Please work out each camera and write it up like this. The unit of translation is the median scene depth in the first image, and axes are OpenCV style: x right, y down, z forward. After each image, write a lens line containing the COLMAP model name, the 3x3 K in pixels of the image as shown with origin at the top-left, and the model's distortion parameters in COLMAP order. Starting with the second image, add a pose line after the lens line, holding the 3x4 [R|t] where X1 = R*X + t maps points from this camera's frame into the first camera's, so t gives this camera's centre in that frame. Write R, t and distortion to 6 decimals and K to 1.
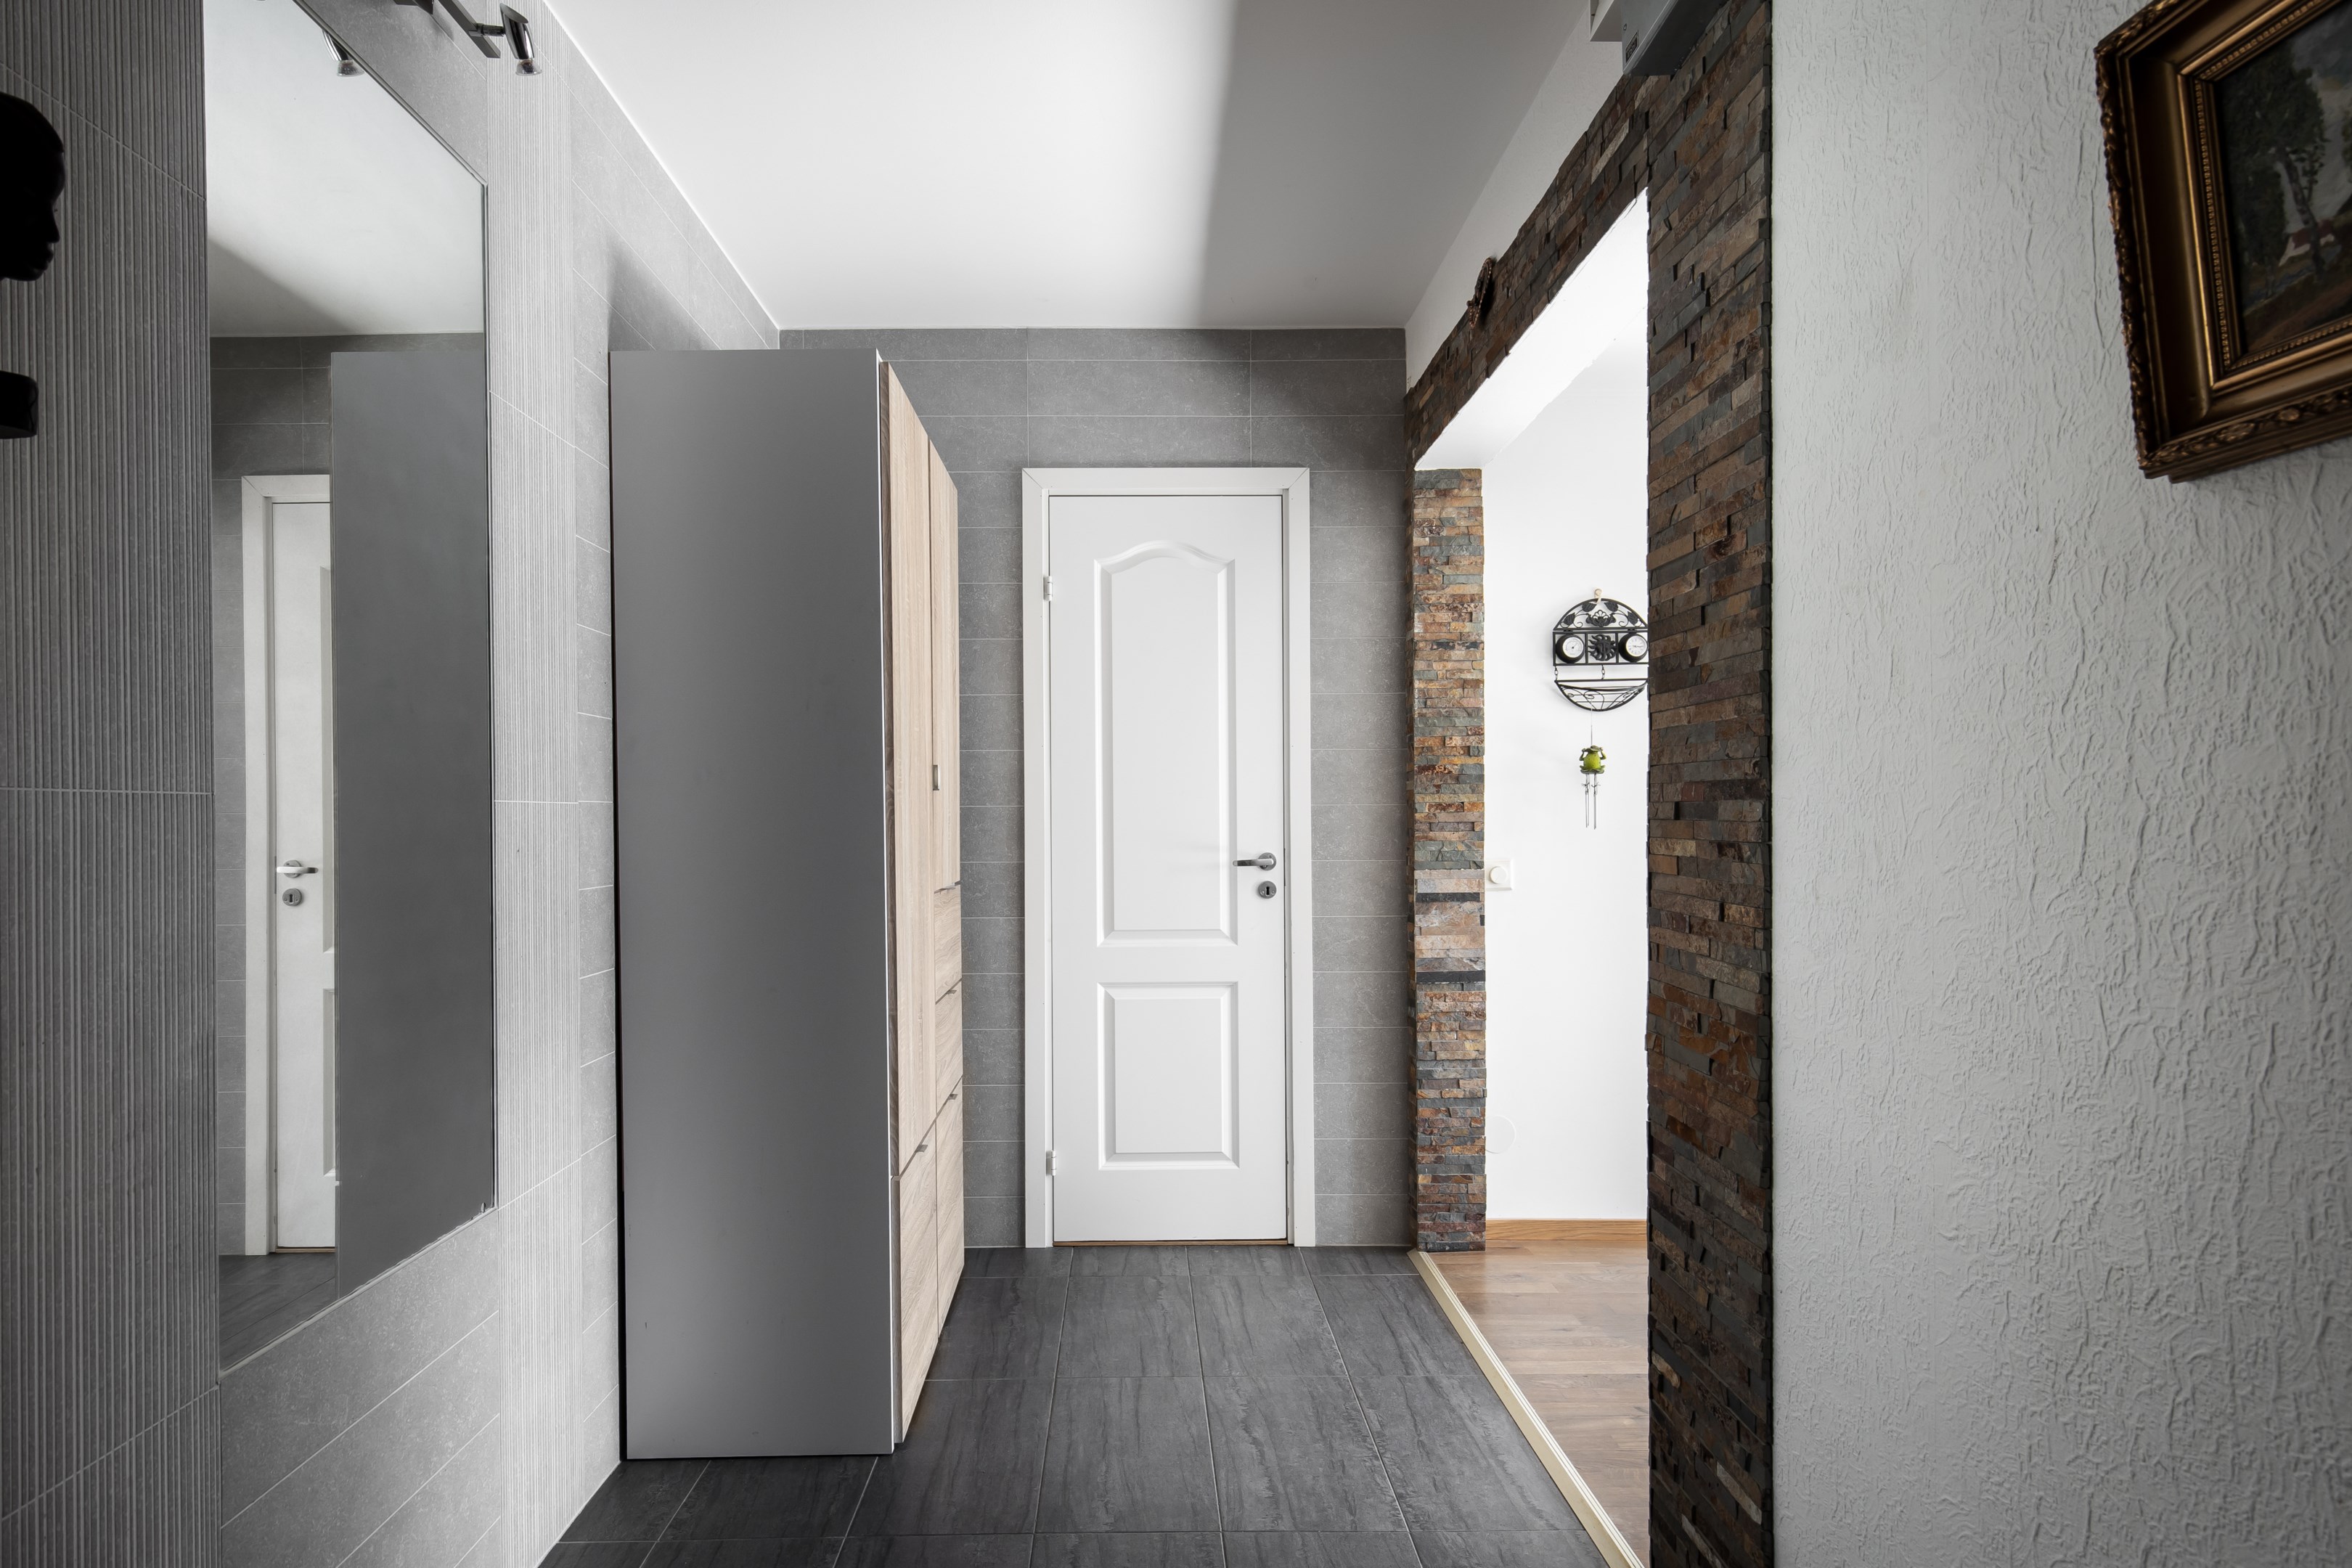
lens RADIAL K [[1323.4, 0, 1171.3], [0, 1323.4, 785.7], [0, 0, 1]] dist [0.003098, -0.001677]
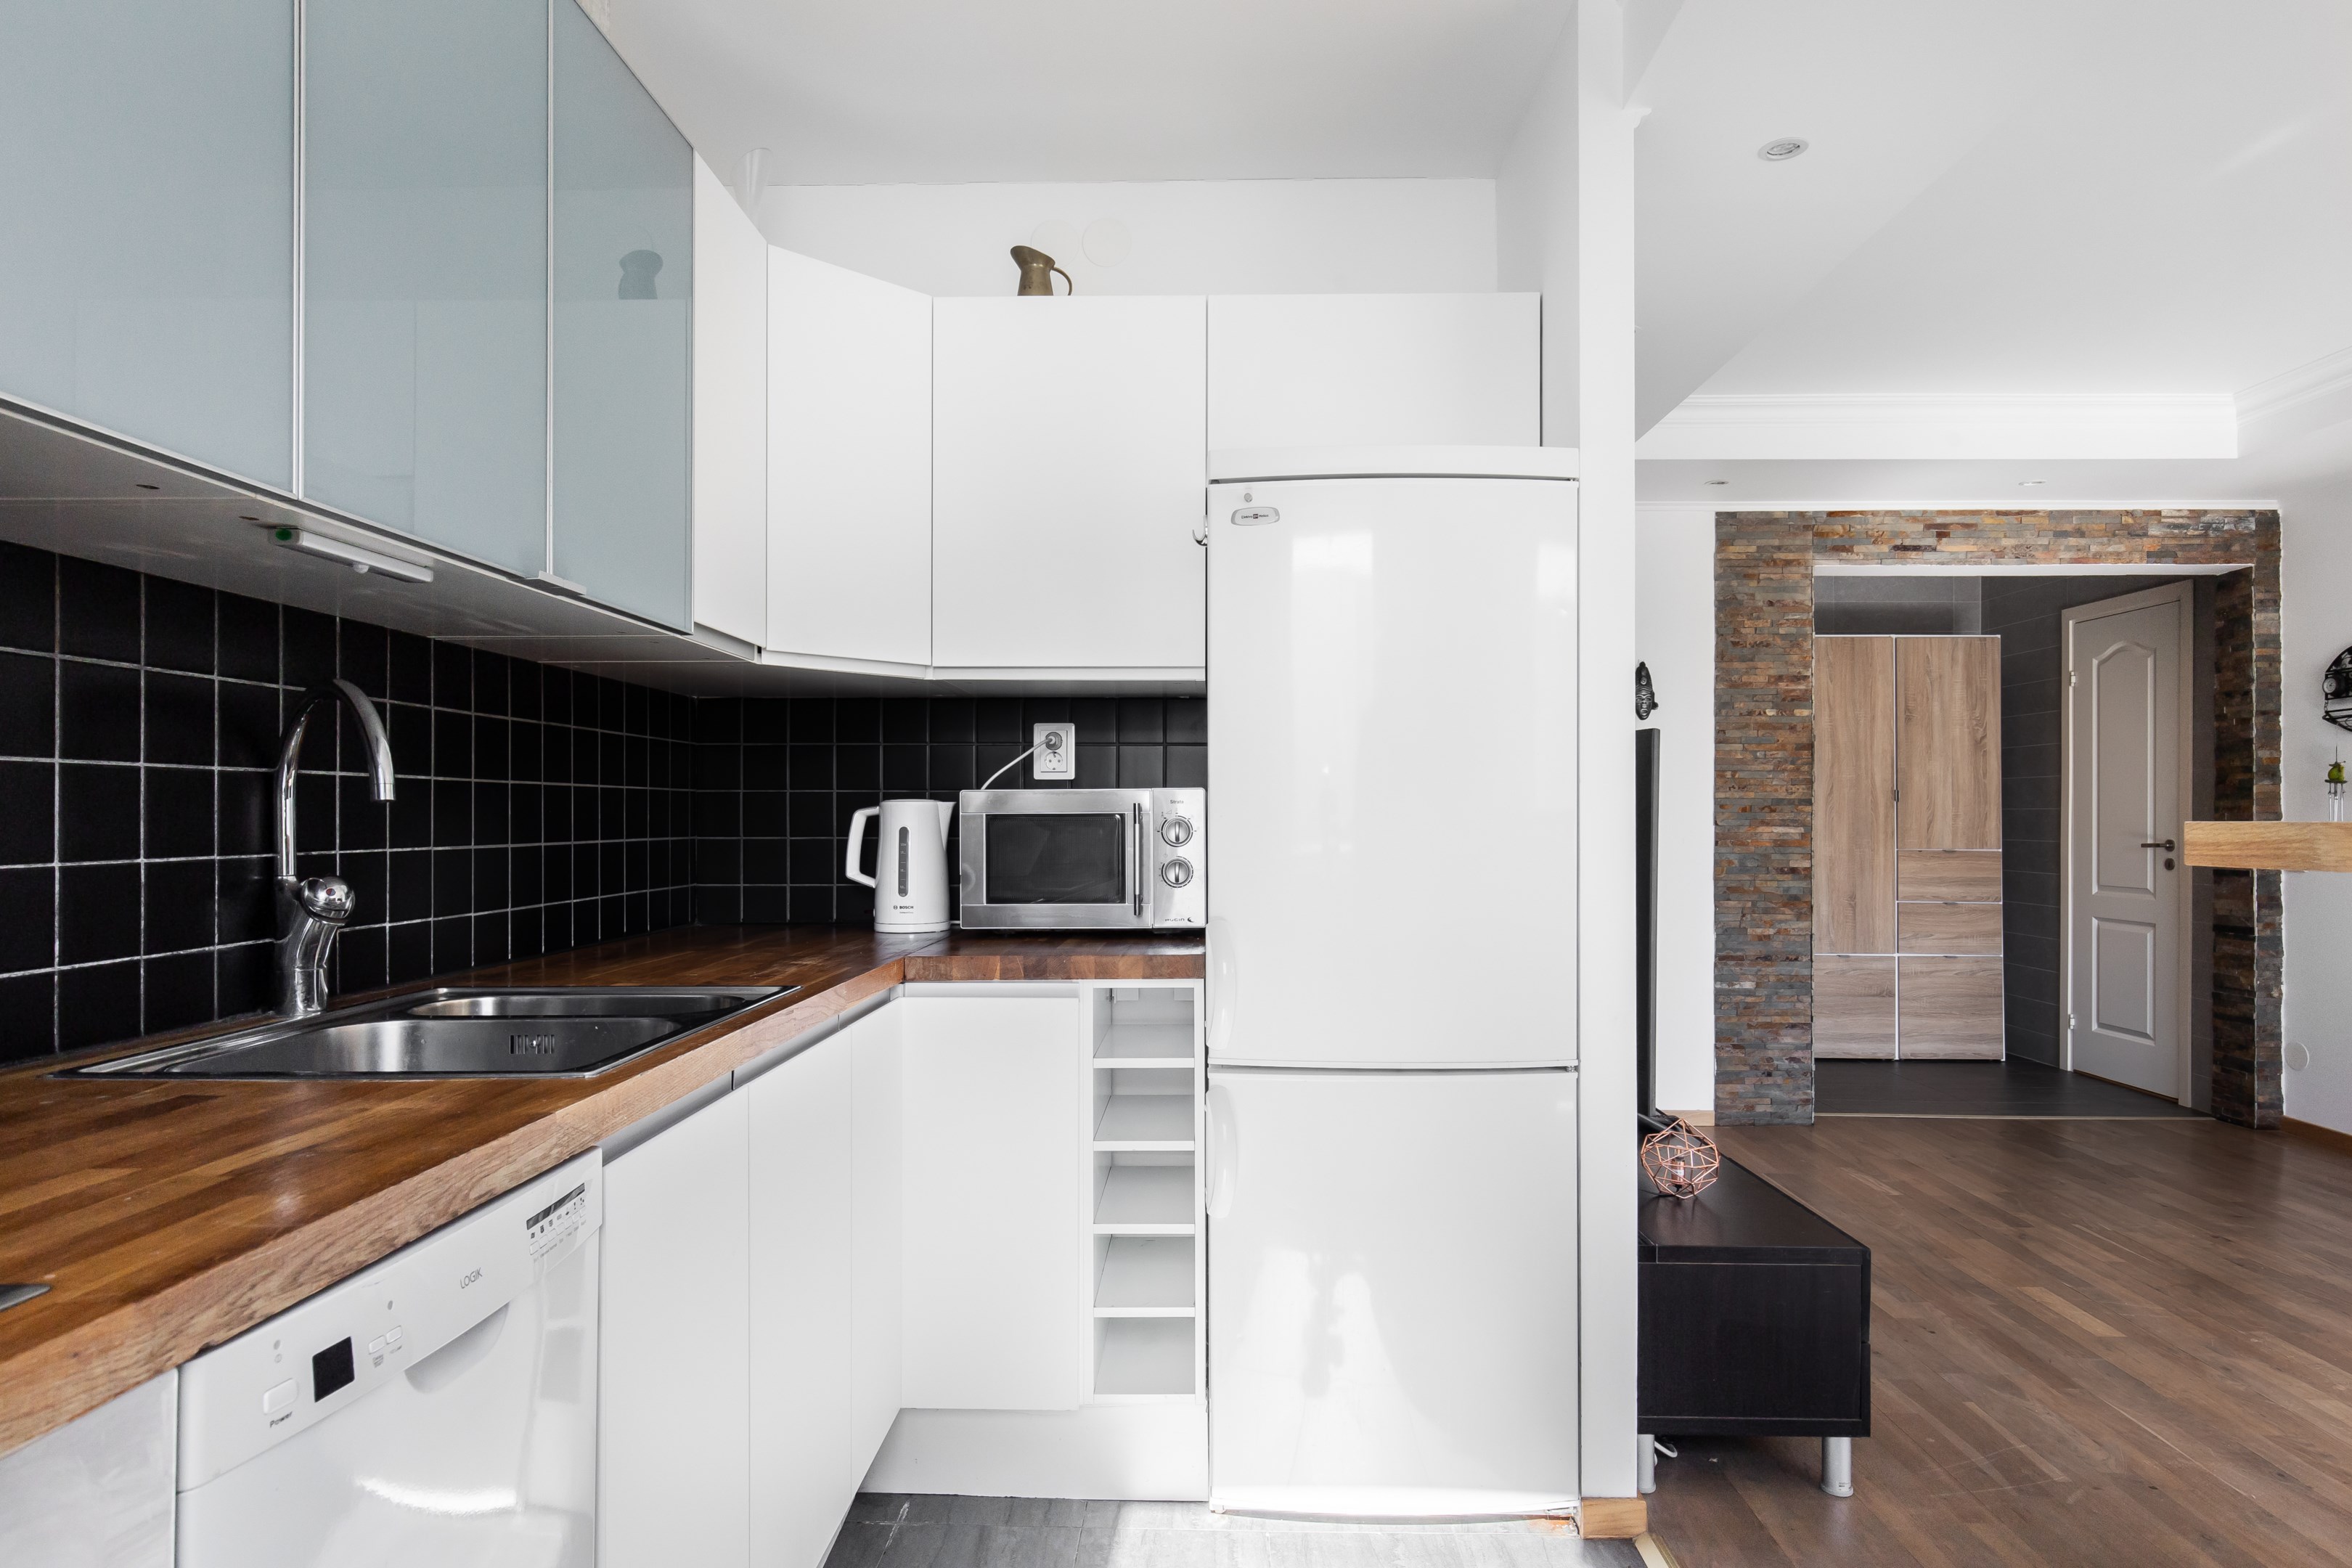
lens RADIAL K [[1323.4, 0, 1178.0], [0, 1323.4, 800.0], [0, 0, 1]] dist [0.003098, -0.001677]
pose [[-0.028966, -0.004158, -0.999572, 1.618633], [0.003829, 0.999984, -0.004270, 0.007626], [0.999573, -0.003951, -0.028950, -0.083450]]
